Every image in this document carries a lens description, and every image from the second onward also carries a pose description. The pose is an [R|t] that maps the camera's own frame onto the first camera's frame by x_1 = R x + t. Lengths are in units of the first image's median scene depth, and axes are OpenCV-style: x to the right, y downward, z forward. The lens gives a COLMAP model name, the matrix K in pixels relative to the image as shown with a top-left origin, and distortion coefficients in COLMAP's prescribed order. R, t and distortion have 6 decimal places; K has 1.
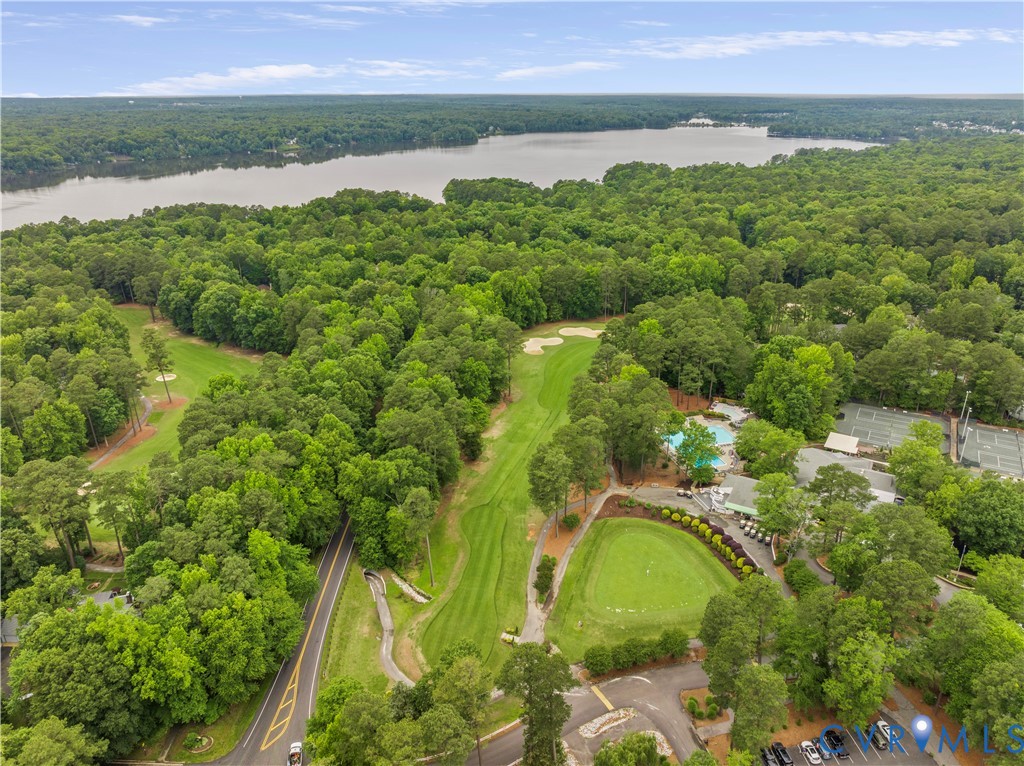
lens RADIAL K [[709.7, 0, 512.0], [0, 709.7, 383.0], [0, 0, 1]] dist [-0.022342, -0.001237]
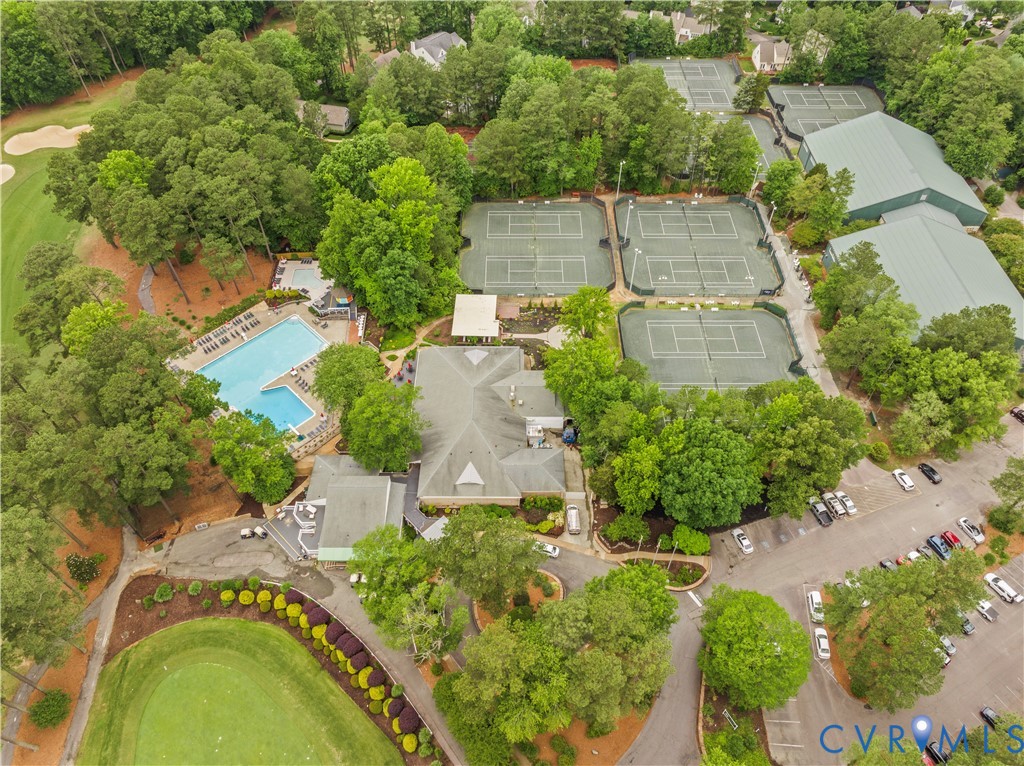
lens RADIAL K [[710.0, 0, 512.0], [0, 710.0, 383.0], [0, 0, 1]] dist [-0.054779, 0.048087]
pose [[0.865415, -0.375606, 0.331627, 0.249740], [0.183407, 0.853390, 0.487942, -0.170033], [-0.466281, -0.361450, 0.807425, 0.422647]]
